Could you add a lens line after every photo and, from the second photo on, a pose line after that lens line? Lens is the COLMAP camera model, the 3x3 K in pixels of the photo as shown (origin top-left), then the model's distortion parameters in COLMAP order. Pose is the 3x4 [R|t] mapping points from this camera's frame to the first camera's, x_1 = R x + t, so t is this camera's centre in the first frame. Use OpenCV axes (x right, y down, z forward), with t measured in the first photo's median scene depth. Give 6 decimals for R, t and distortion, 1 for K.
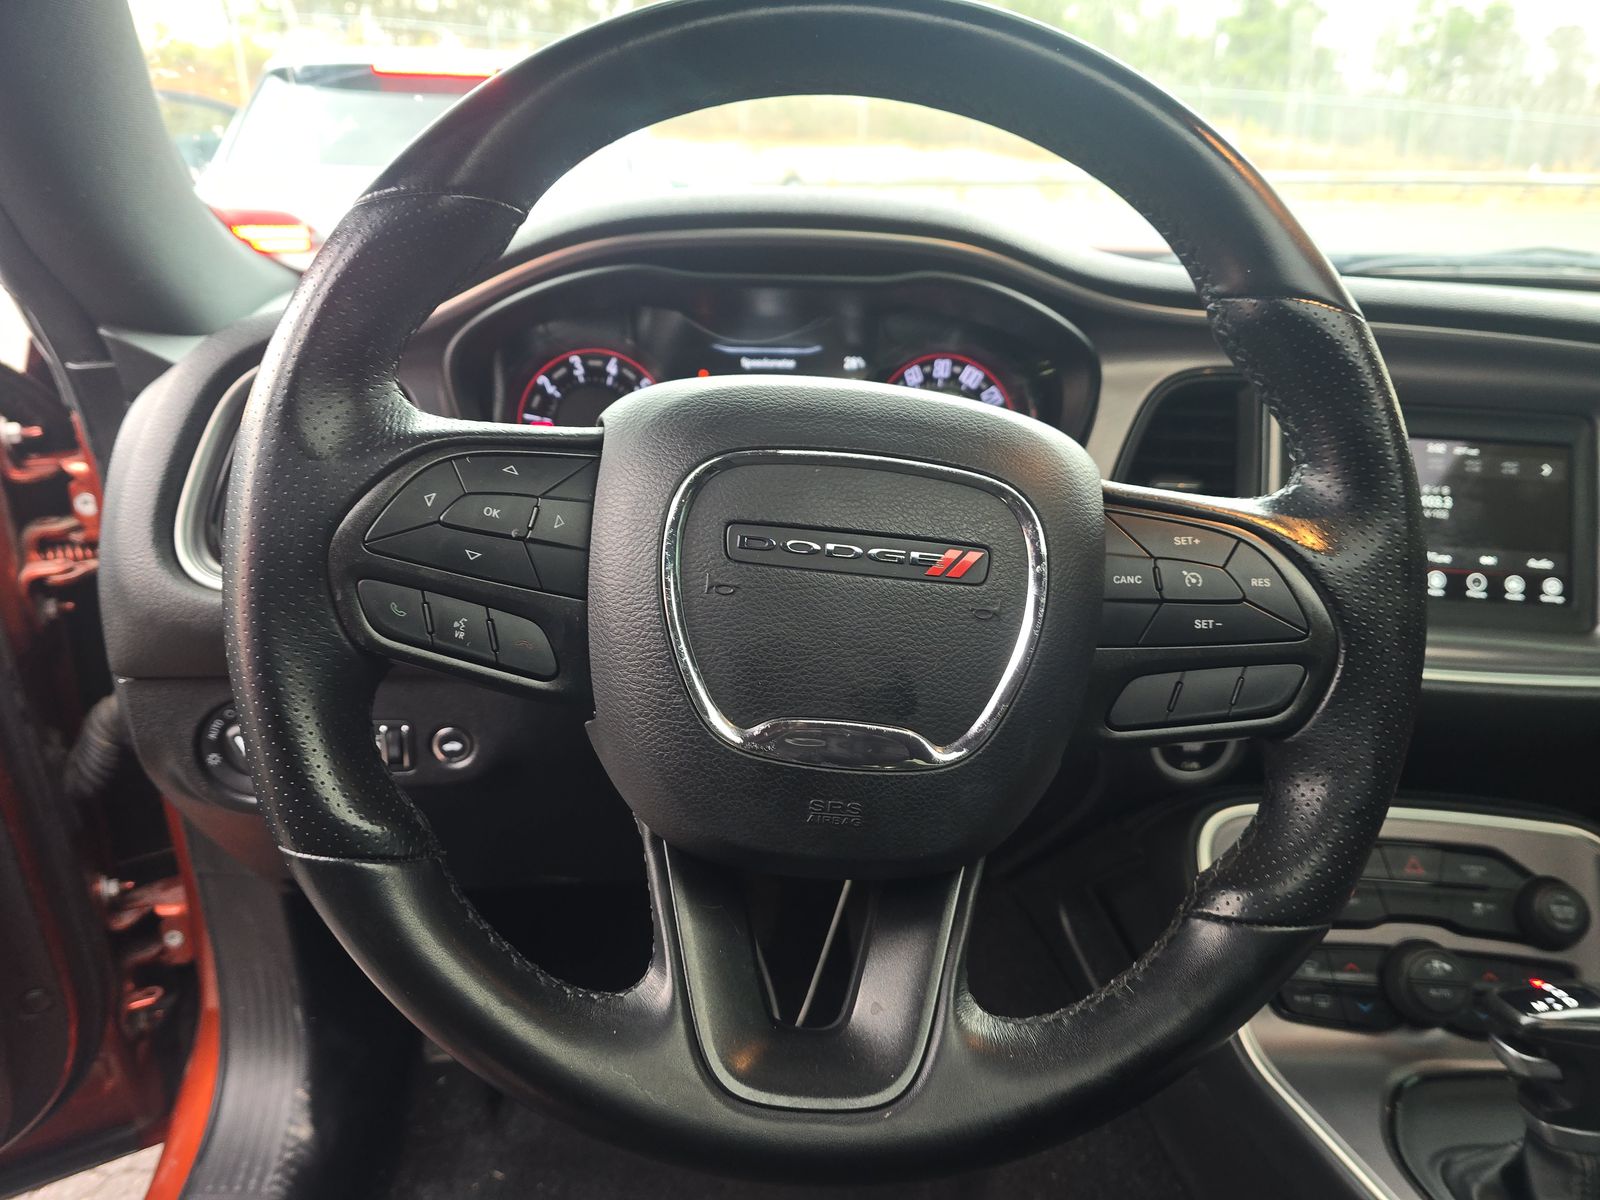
lens RADIAL K [[1090.0, 0, 787.8], [0, 1090.0, 599.3], [0, 0, 1]] dist [0.001661, -0.016871]
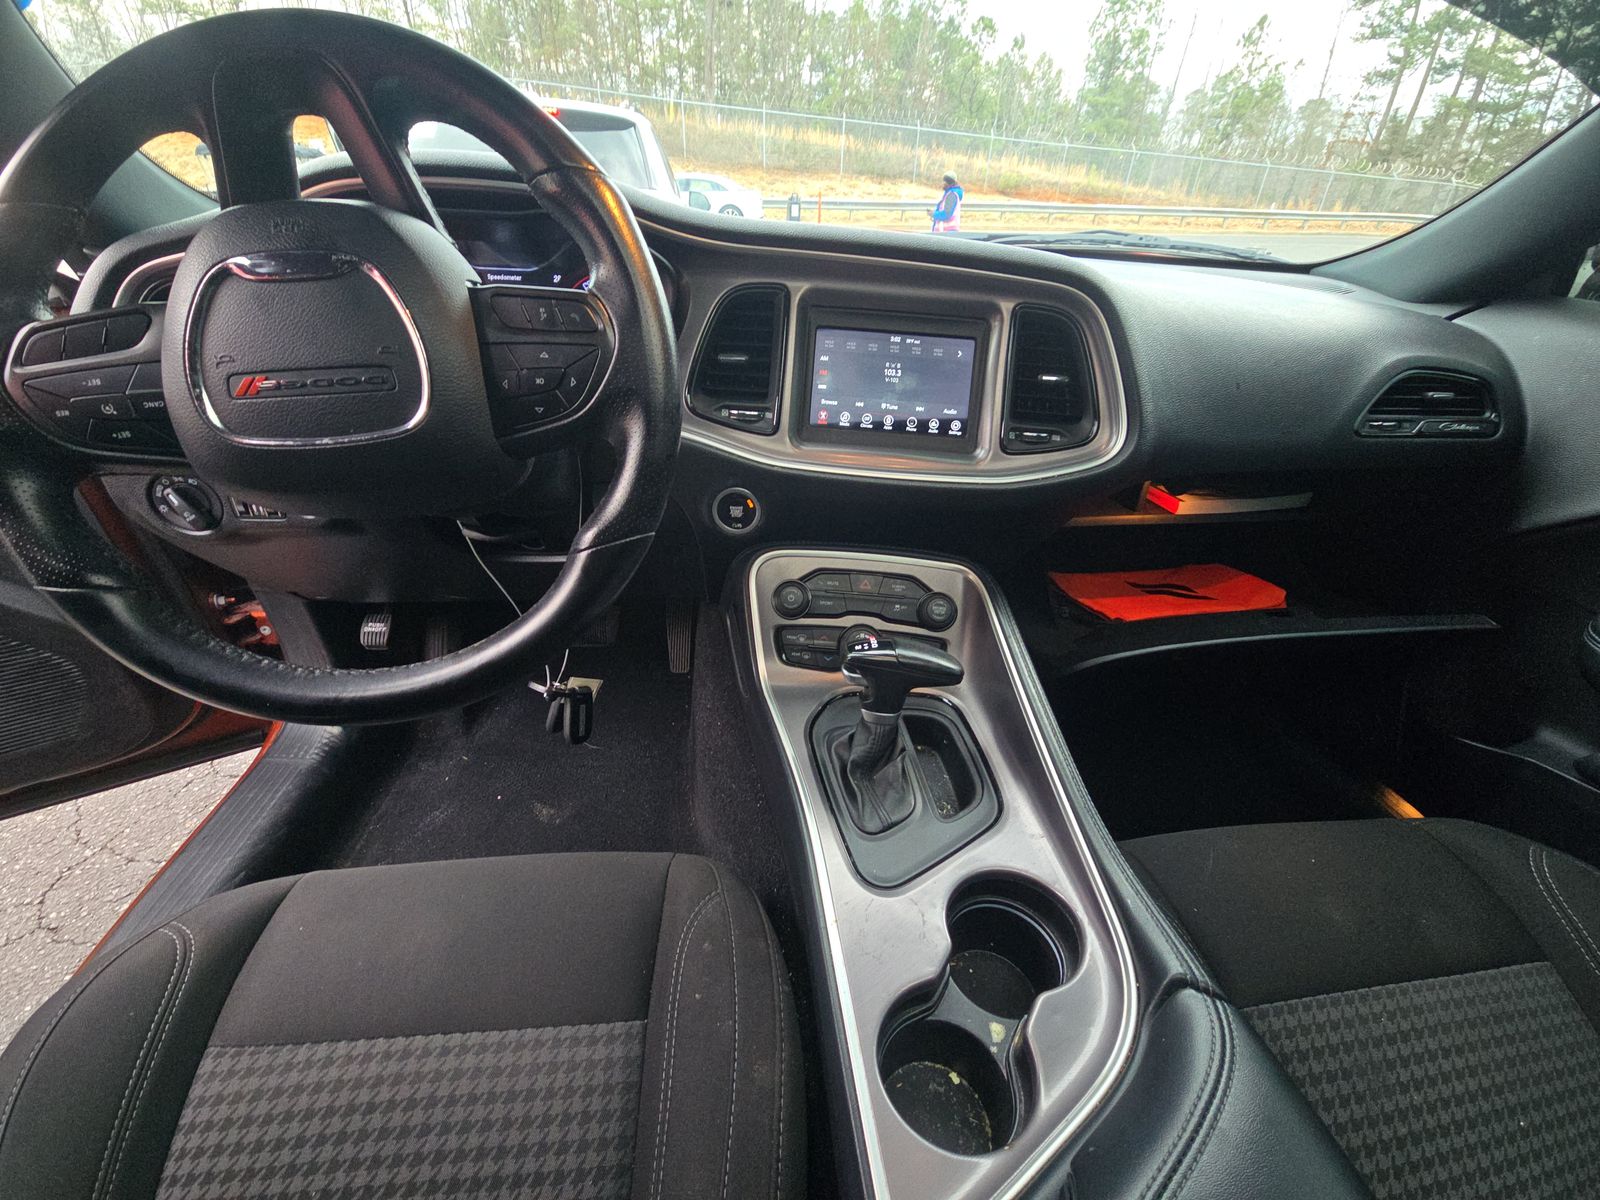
lens RADIAL K [[635.3, 0, 806.3], [0, 635.3, 604.6], [0, 0, 1]] dist [-0.002667, 0.000548]
pose [[0.999768, 0.017750, 0.012197, 0.313639], [-0.019785, 0.980684, 0.194594, 0.050772], [-0.008507, -0.194790, 0.980808, -0.021842]]
